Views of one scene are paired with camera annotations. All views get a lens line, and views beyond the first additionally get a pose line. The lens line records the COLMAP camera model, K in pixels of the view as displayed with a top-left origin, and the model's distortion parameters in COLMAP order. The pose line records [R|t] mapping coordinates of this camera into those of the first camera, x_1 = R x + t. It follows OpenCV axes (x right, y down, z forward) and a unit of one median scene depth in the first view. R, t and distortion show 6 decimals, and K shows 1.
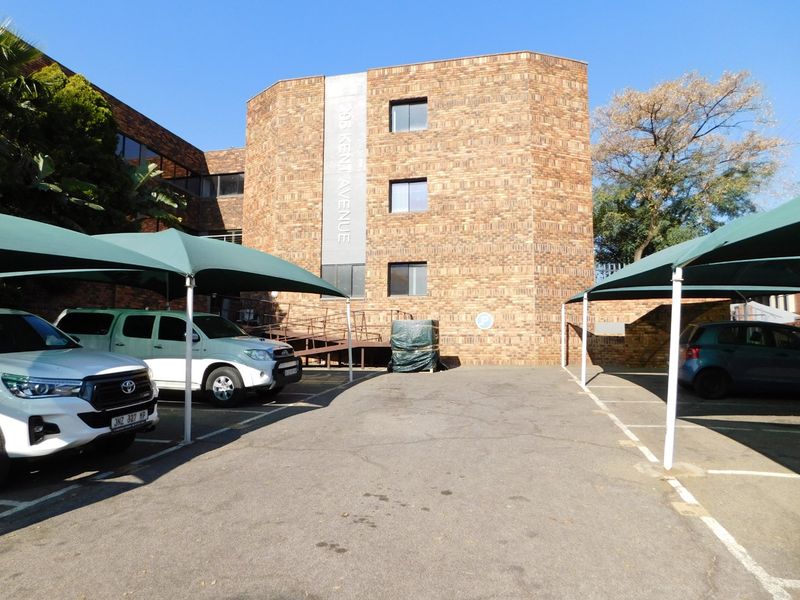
lens RADIAL K [[527.1, 0, 397.4], [0, 527.1, 301.2], [0, 0, 1]] dist [-0.066258, 0.051444]
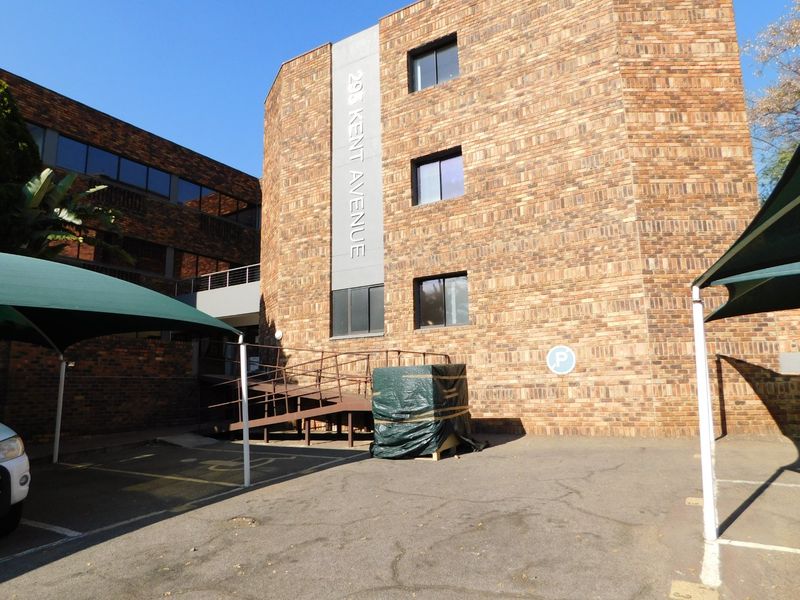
lens RADIAL K [[527.1, 0, 397.4], [0, 527.1, 301.2], [0, 0, 1]] dist [-0.066258, 0.051444]
pose [[0.947098, -0.076947, -0.311583, 0.175551], [0.054997, 0.995385, -0.078644, 0.007609], [0.316196, 0.057347, 0.946959, 0.369517]]
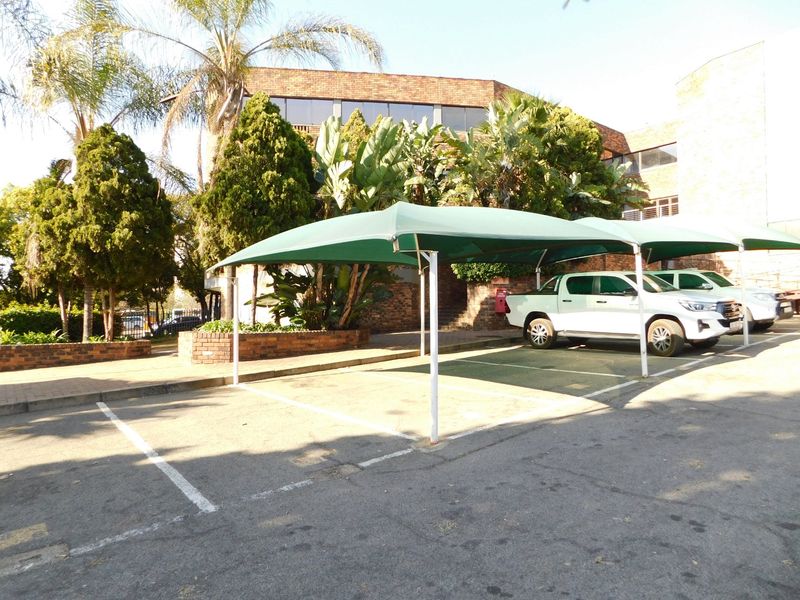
lens RADIAL K [[527.1, 0, 397.4], [0, 527.1, 301.2], [0, 0, 1]] dist [-0.066258, 0.051444]
pose [[0.779182, -0.021517, -0.626428, -0.082257], [0.065331, 0.996755, 0.047026, -0.007963], [0.623383, -0.077567, 0.778060, -0.347044]]
